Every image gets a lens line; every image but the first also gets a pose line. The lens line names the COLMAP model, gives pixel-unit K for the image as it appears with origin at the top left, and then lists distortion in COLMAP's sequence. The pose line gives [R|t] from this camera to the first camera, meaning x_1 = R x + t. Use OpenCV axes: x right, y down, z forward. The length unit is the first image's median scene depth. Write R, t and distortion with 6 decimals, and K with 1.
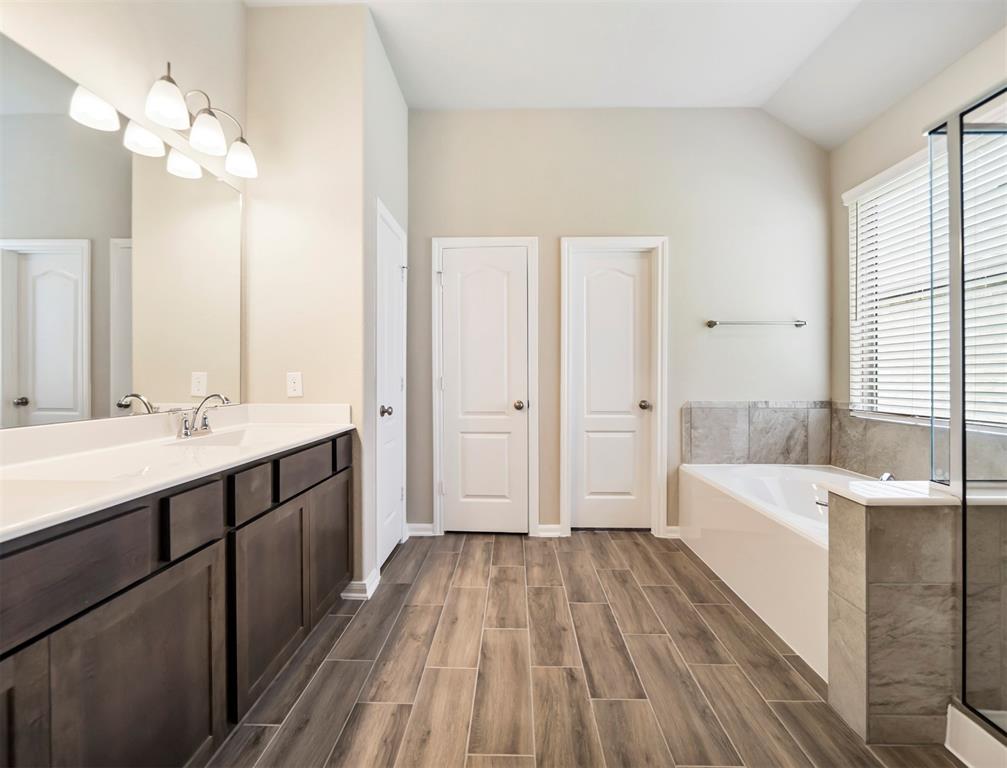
lens RADIAL K [[404.6, 0, 507.1], [0, 404.6, 375.3], [0, 0, 1]] dist [-0.006785, -0.000067]
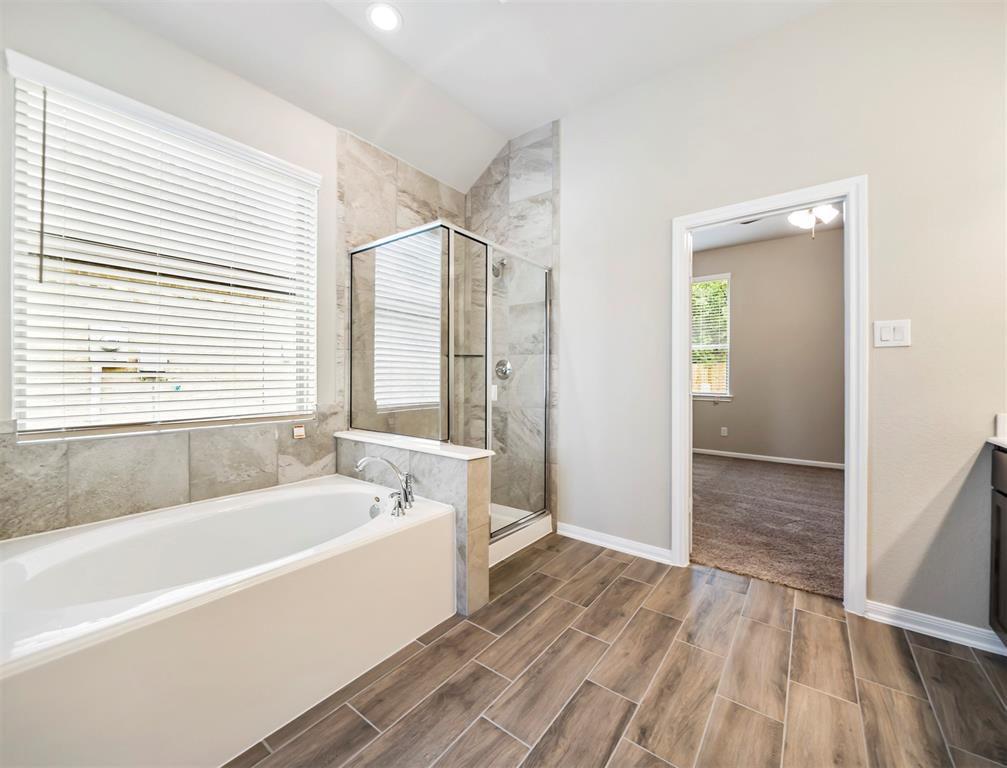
lens RADIAL K [[404.6, 0, 507.1], [0, 404.6, 375.3], [0, 0, 1]] dist [-0.006785, -0.000067]
pose [[-0.809780, -0.003838, 0.586722, -0.102575], [-0.005744, 0.999983, -0.001386, -0.001192], [-0.586706, -0.004493, -0.809787, 1.912383]]
